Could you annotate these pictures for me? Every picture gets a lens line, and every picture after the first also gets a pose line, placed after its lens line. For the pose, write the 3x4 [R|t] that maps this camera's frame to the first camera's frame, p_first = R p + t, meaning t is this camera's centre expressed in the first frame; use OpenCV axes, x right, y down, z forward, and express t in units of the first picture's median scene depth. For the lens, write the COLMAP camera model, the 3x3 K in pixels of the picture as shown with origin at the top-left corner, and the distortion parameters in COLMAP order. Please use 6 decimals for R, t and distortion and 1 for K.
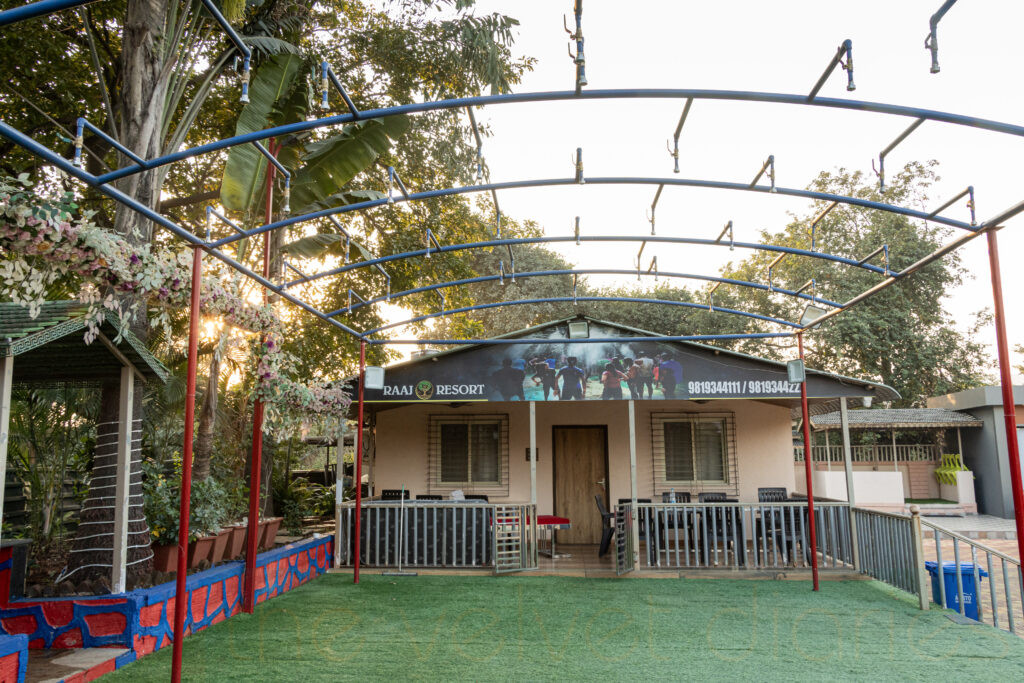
lens RADIAL K [[833.3, 0, 510.4], [0, 833.3, 314.0], [0, 0, 1]] dist [-0.002341, -0.001688]
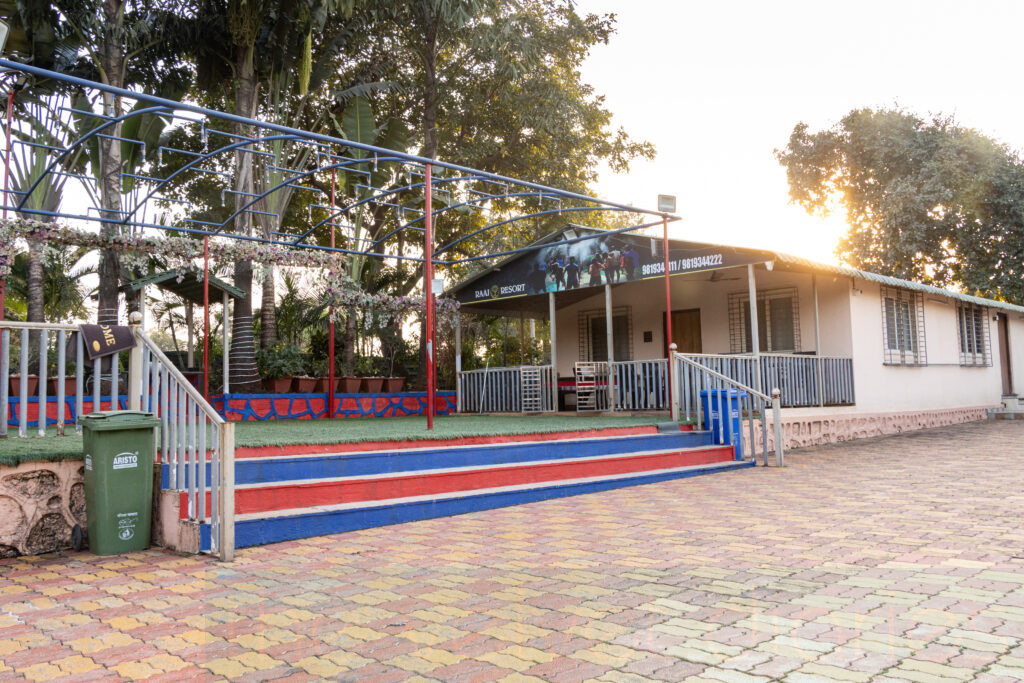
lens RADIAL K [[899.3, 0, 513.2], [0, 899.3, 319.3], [0, 0, 1]] dist [0.063559, 0.006674]
pose [[0.753224, -0.072114, -0.653799, 0.938790], [0.131178, 0.990474, 0.041878, 0.078594], [0.644551, -0.117307, 0.755508, -0.155153]]
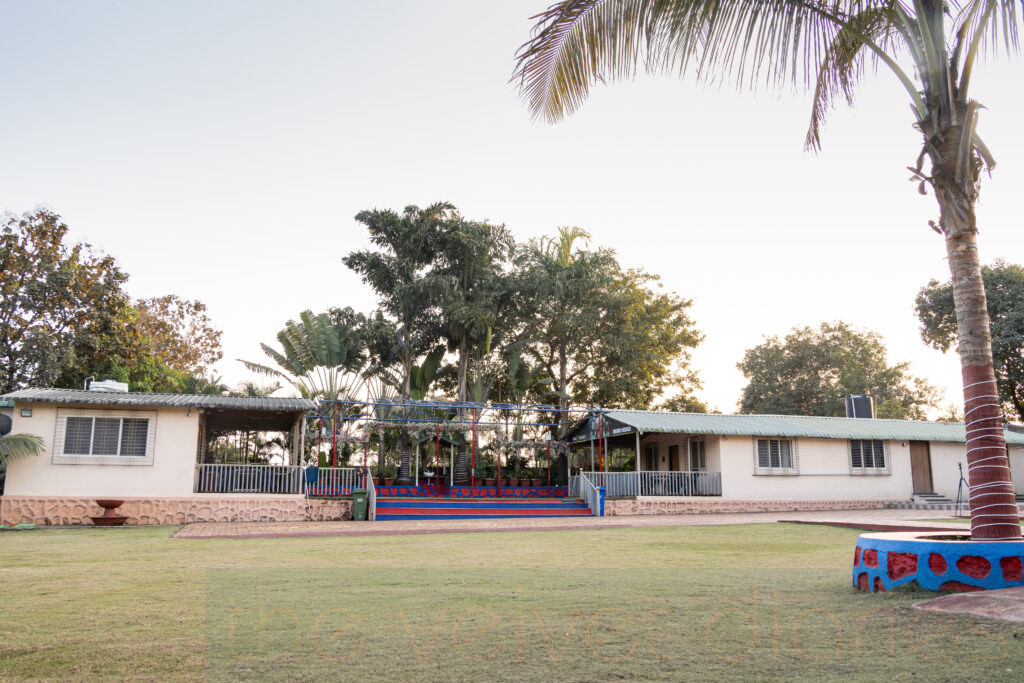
lens RADIAL K [[902.5, 0, 512.0], [0, 902.5, 341.5], [0, 0, 1]] dist [-0.078787, 0.181385]
pose [[0.372230, -0.156445, -0.914860, 2.734964], [0.155543, 0.982266, -0.104686, 0.055597], [0.915014, -0.103333, 0.389963, -0.408250]]
